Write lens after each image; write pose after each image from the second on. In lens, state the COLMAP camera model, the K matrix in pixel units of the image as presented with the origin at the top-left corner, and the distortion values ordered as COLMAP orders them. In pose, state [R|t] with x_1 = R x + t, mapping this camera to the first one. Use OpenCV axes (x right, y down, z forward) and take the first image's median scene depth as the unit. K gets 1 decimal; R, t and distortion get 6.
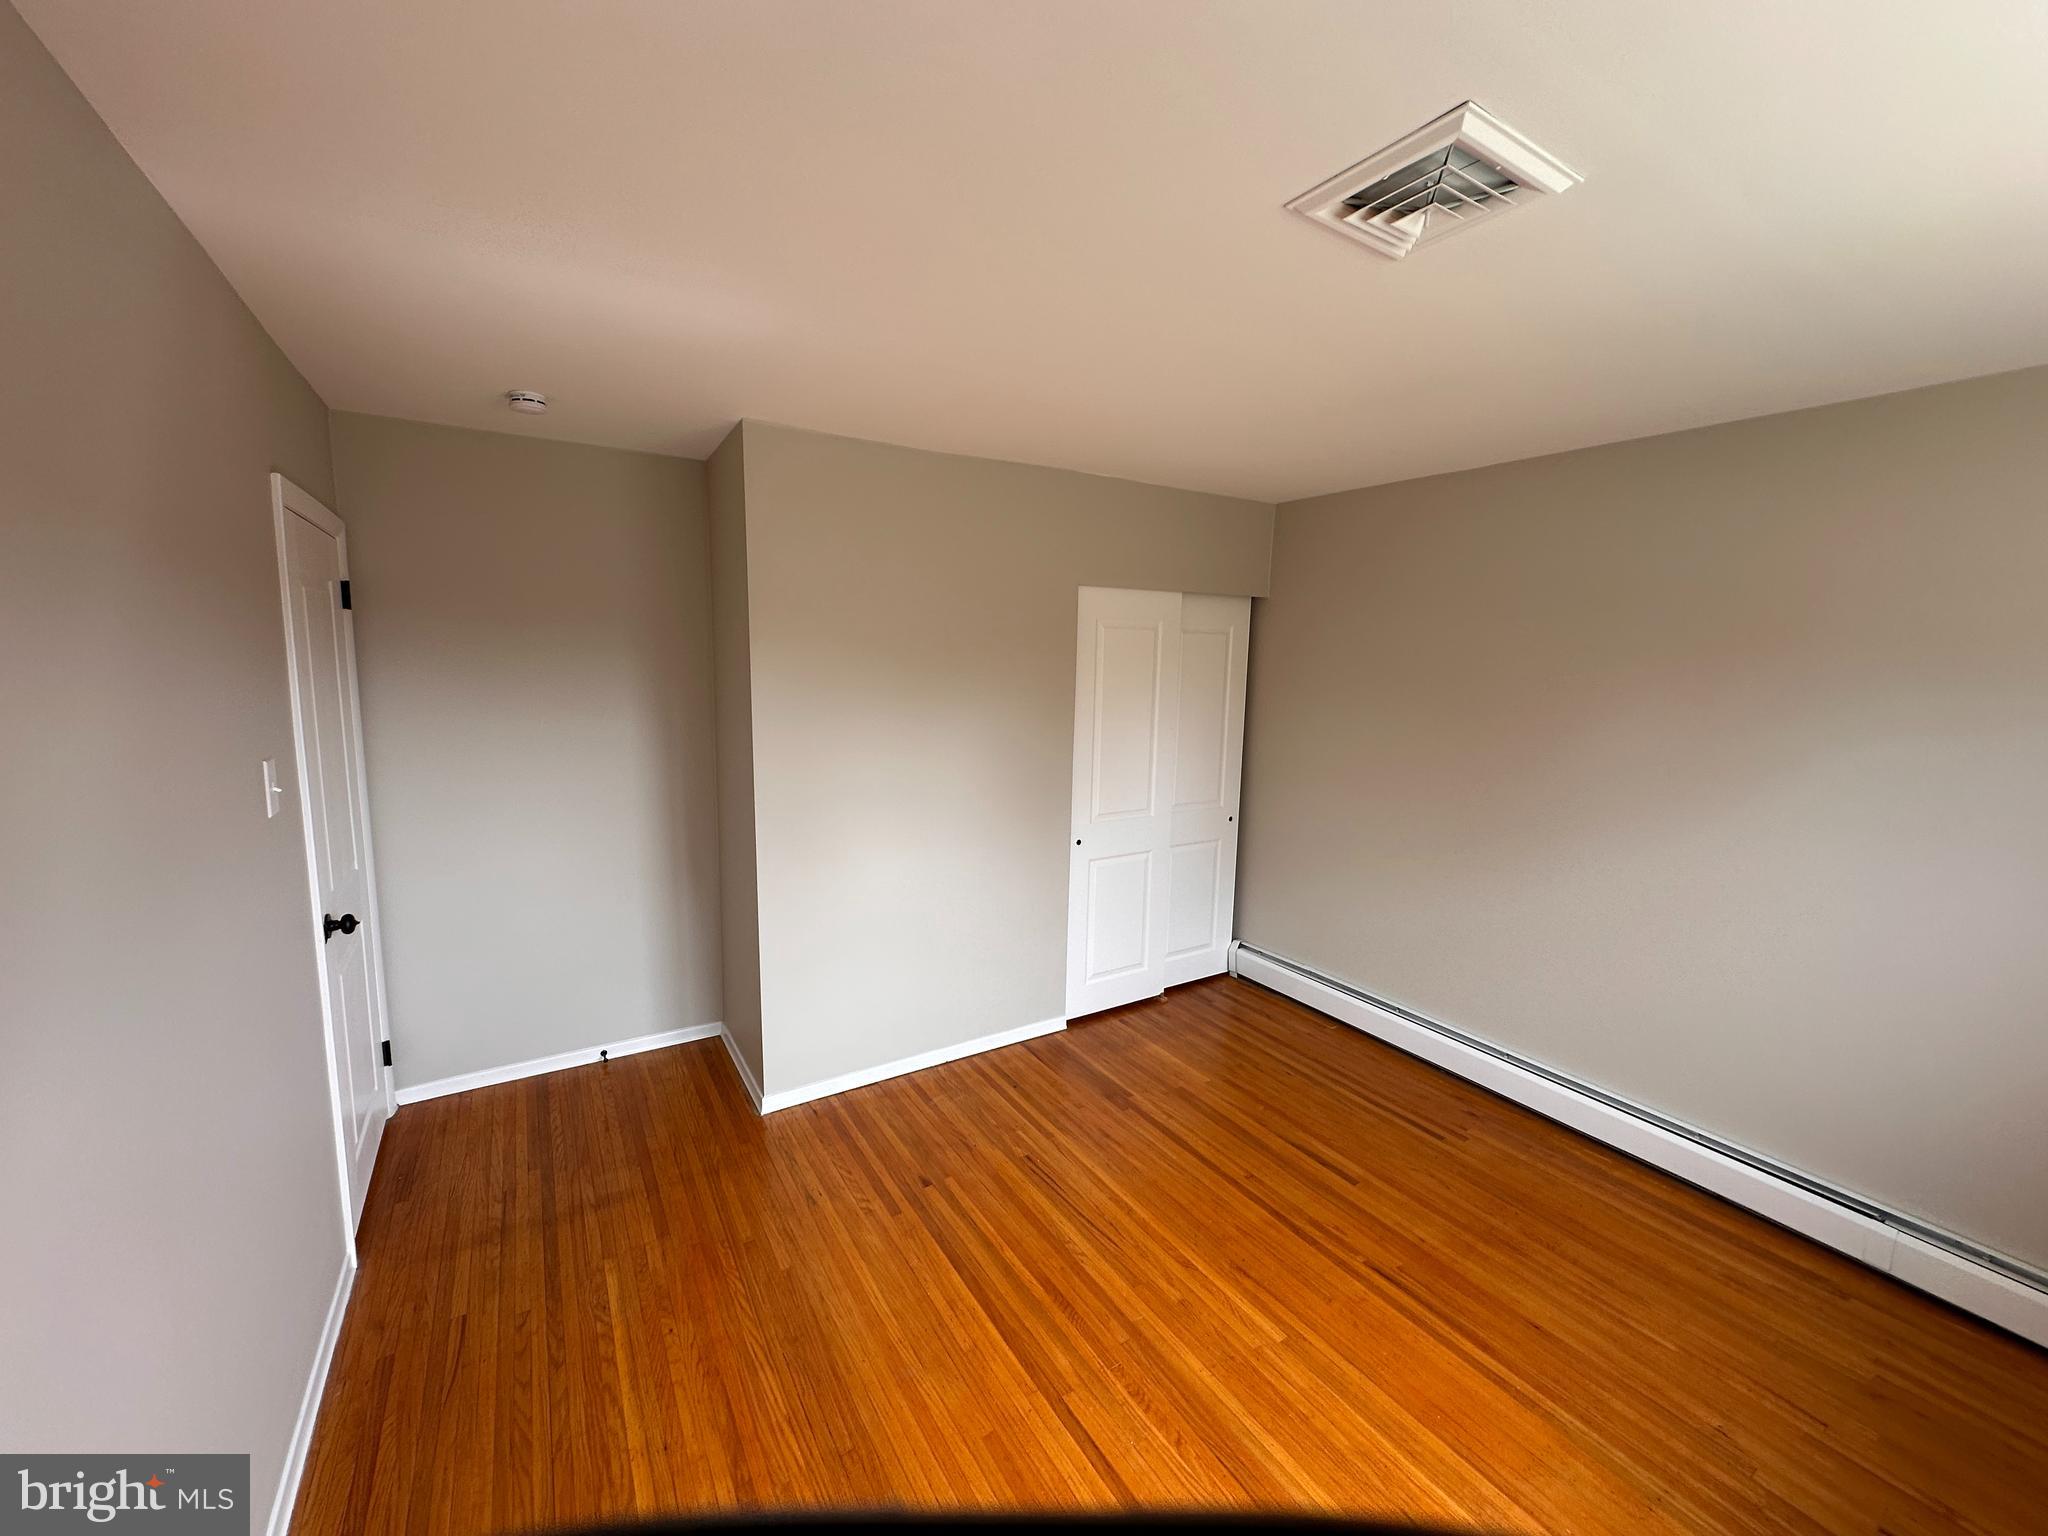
lens RADIAL K [[813.1, 0, 1030.2], [0, 813.1, 759.8], [0, 0, 1]] dist [0.000834, -0.000289]
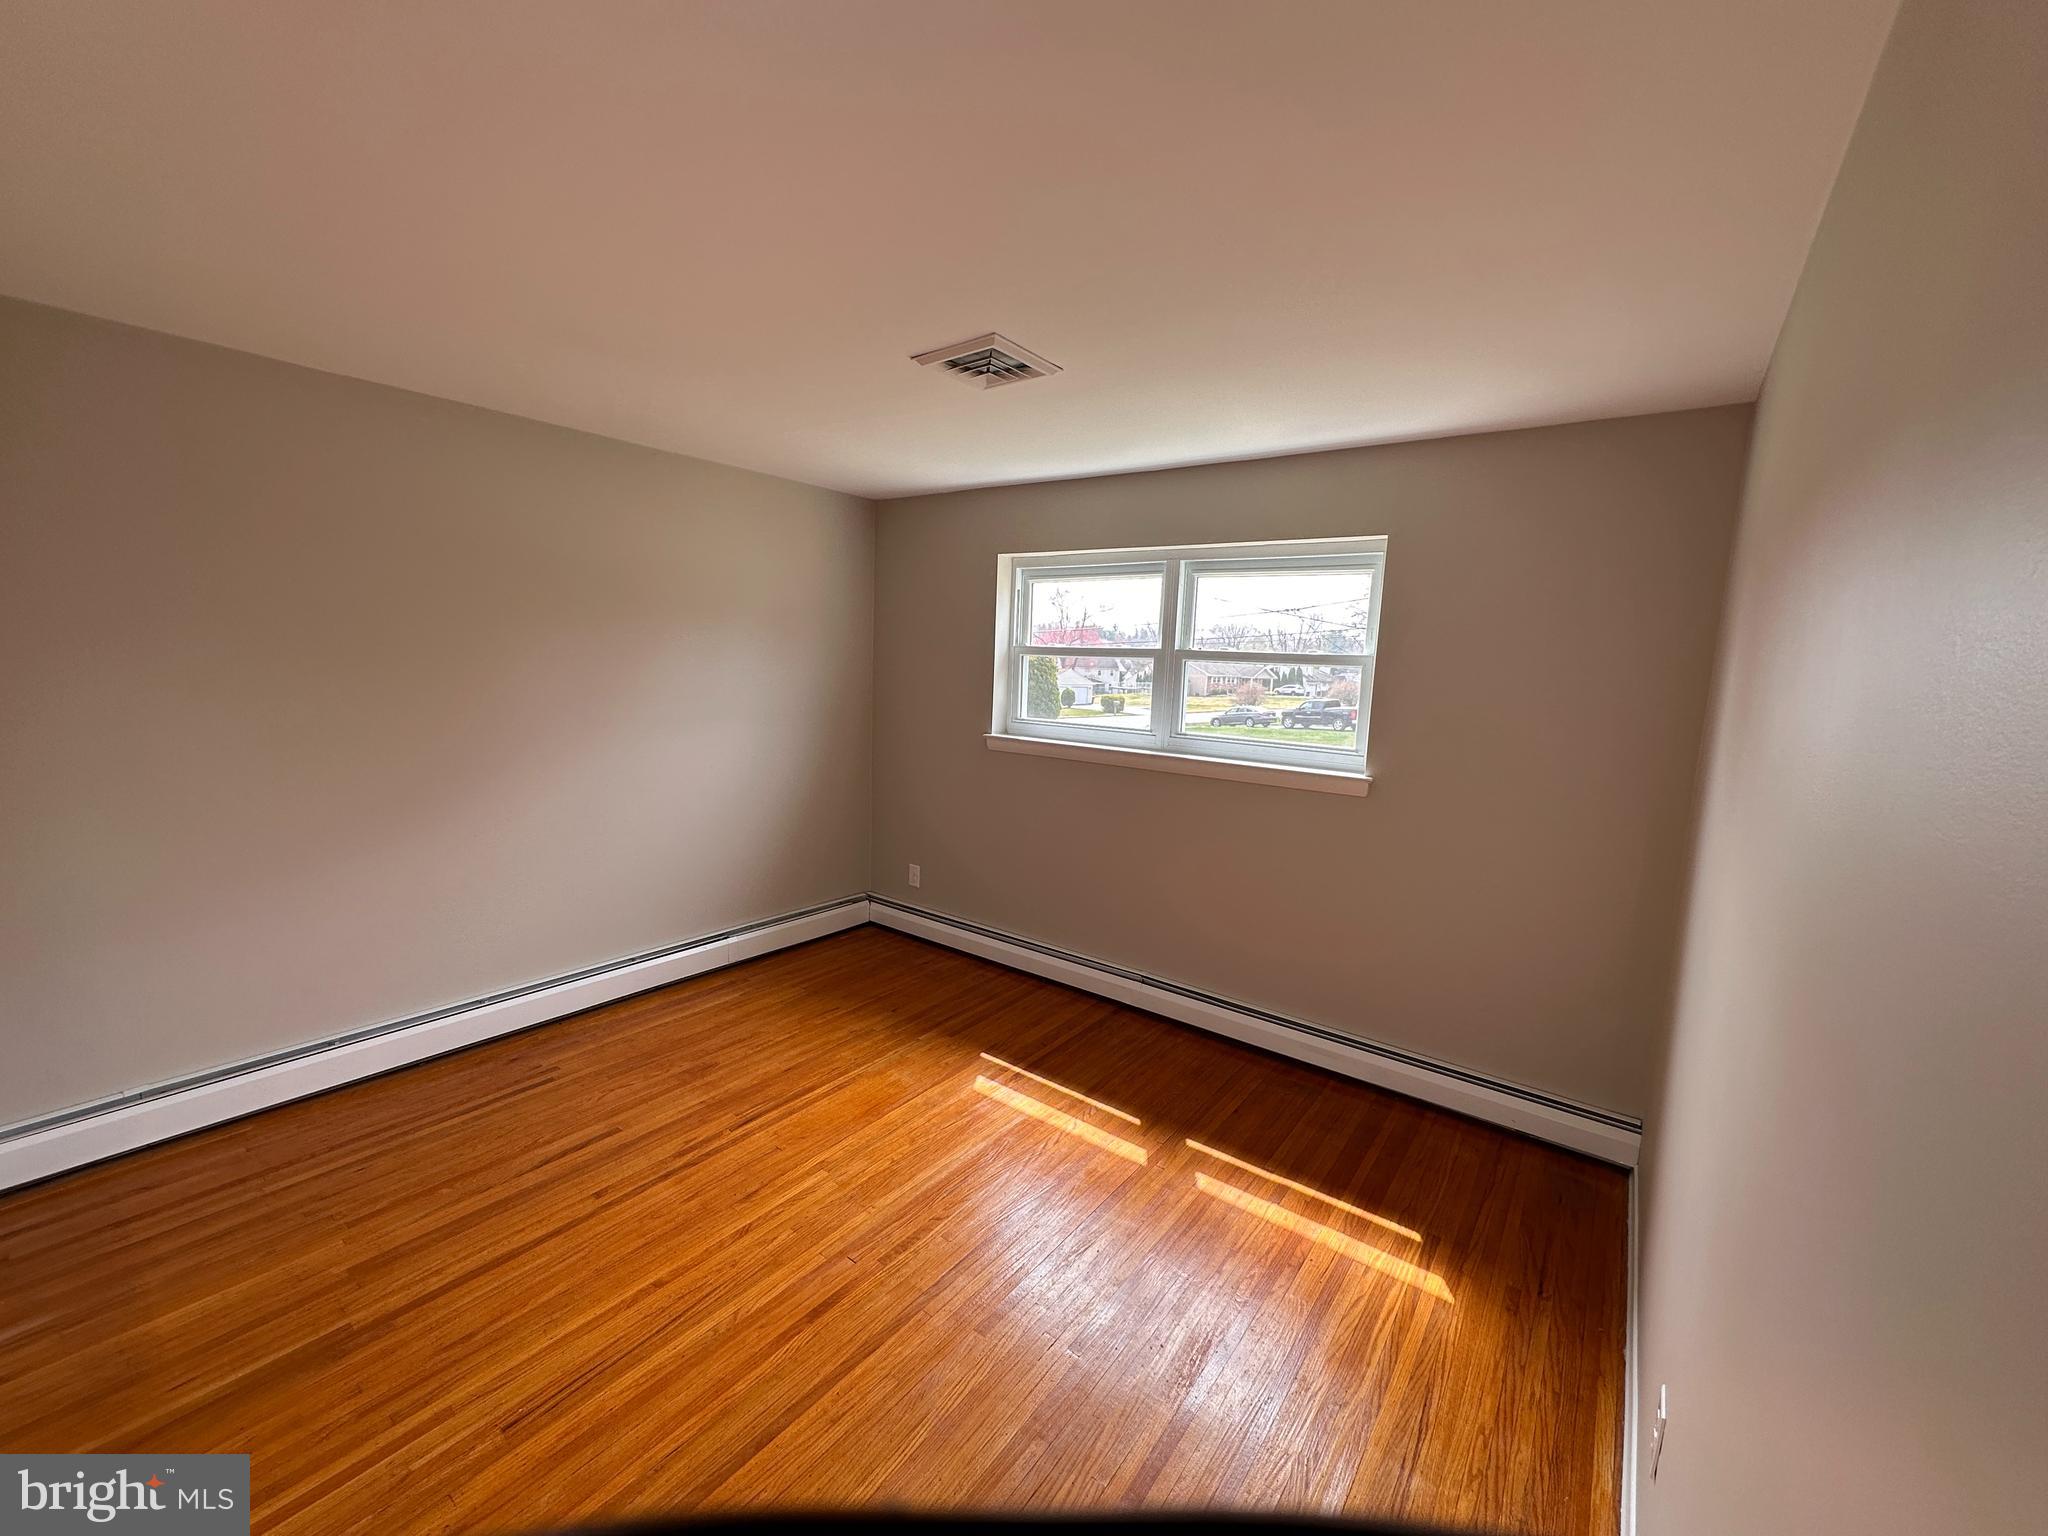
lens RADIAL K [[813.1, 0, 1021.1], [0, 813.1, 768.4], [0, 0, 1]] dist [0.000834, -0.000289]
pose [[-0.351731, -0.164917, 0.921459, -0.681523], [0.076838, 0.975951, 0.204000, -0.094475], [-0.932942, 0.142556, -0.330600, 0.856641]]
